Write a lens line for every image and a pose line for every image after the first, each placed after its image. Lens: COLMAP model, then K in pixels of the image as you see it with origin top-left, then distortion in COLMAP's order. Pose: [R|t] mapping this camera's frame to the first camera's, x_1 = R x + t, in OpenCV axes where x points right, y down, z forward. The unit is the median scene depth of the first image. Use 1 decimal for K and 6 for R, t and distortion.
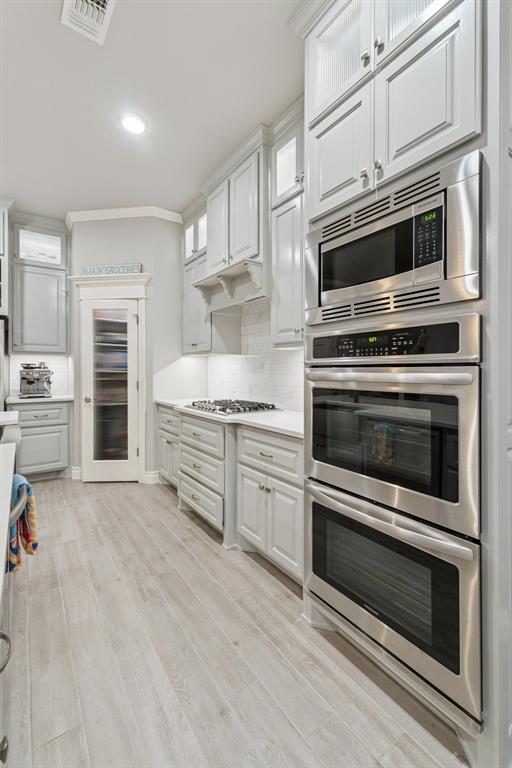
lens RADIAL K [[323.3, 0, 253.7], [0, 323.3, 370.5], [0, 0, 1]] dist [0.002787, 0.000574]
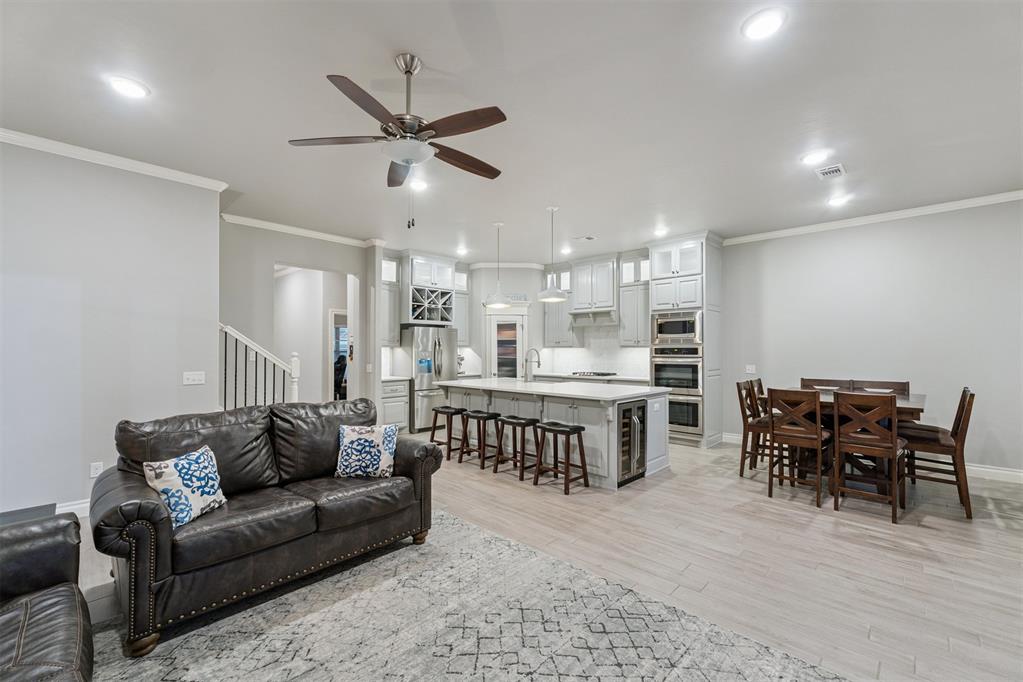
lens RADIAL K [[427.8, 0, 507.8], [0, 427.8, 345.8], [0, 0, 1]] dist [0.001247, 0.000142]
pose [[0.982571, -0.001593, 0.185880, -0.957636], [0.003270, 0.999957, -0.008716, -0.043104], [-0.185859, 0.009172, 0.982534, -1.357647]]
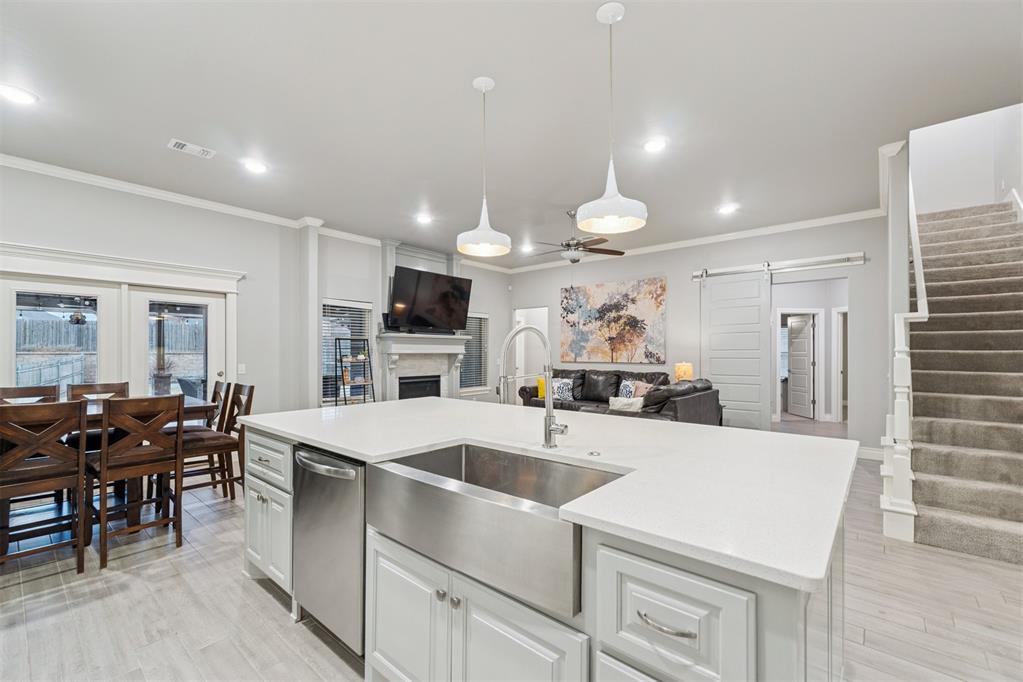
lens RADIAL K [[434.3, 0, 507.4], [0, 434.3, 348.0], [0, 0, 1]] dist [0.001771, 0.000071]
pose [[-0.973675, -0.009180, -0.227756, -0.367537], [-0.007740, 0.999944, -0.007213, -0.025176], [0.227809, -0.005260, -0.973692, 0.977470]]
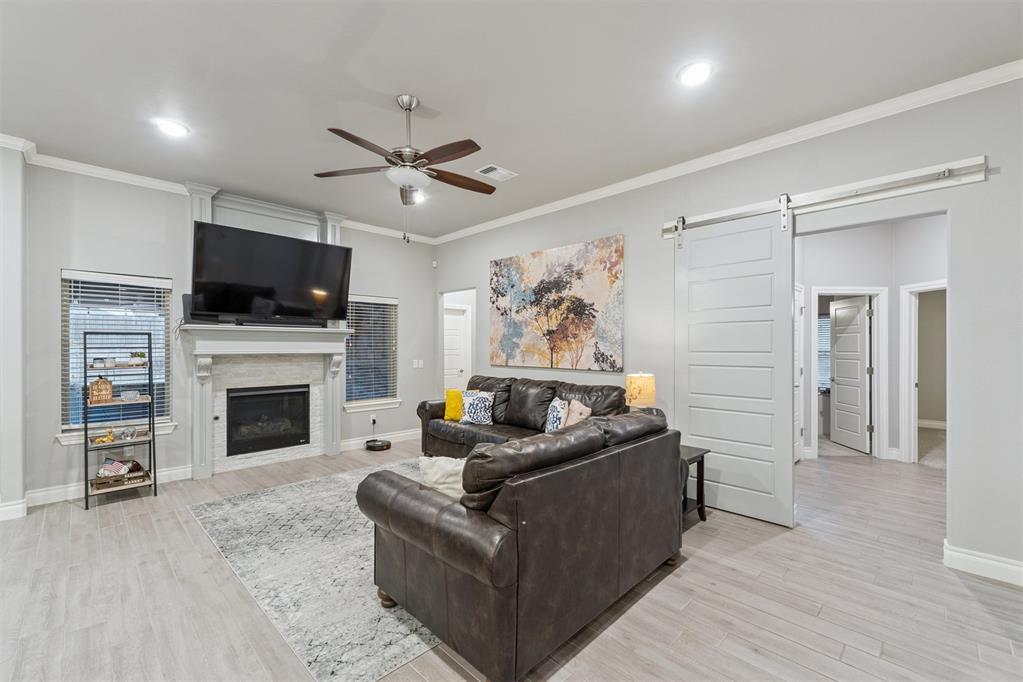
lens RADIAL K [[429.2, 0, 509.9], [0, 429.2, 341.4], [0, 0, 1]] dist [0.000577, 0.000166]
pose [[-0.988107, -0.010815, -0.153386, -1.061947], [-0.009521, 0.999913, -0.009163, -0.049058], [0.153472, -0.007594, -0.988124, 0.334248]]
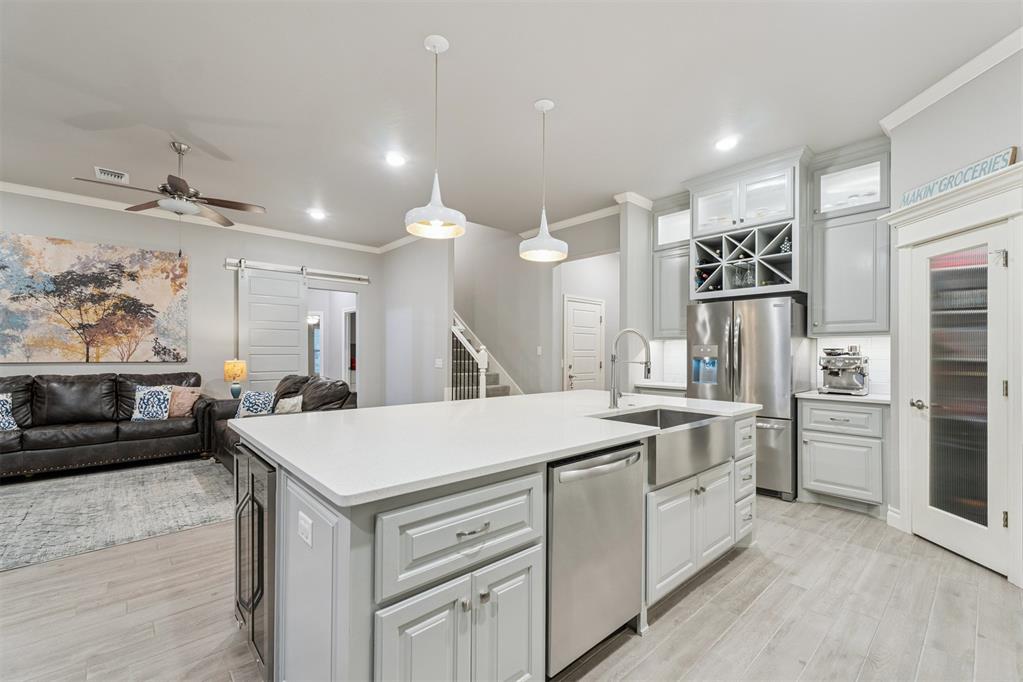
lens RADIAL K [[430.6, 0, 511.5], [0, 430.6, 353.2], [0, 0, 1]] dist [0.002787, 0.000574]
pose [[0.112167, -0.005335, -0.993675, 0.254924], [-0.005156, 0.999969, -0.005950, -0.000406], [0.993676, 0.005791, 0.112136, 0.168086]]
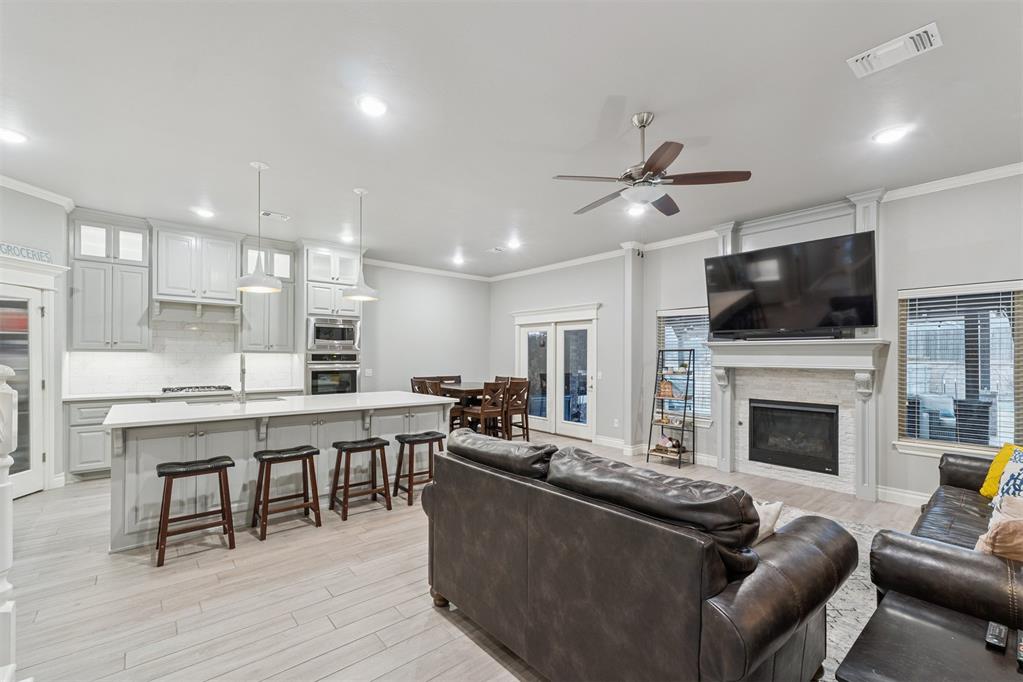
lens RADIAL K [[436.0, 0, 512.0], [0, 436.0, 355.7], [0, 0, 1]] dist [0.002407, 0.000331]
pose [[-0.084262, -0.003640, 0.996437, -1.890764], [-0.006436, 0.999974, 0.003109, -0.052221], [-0.996423, -0.006152, -0.084283, -0.235262]]
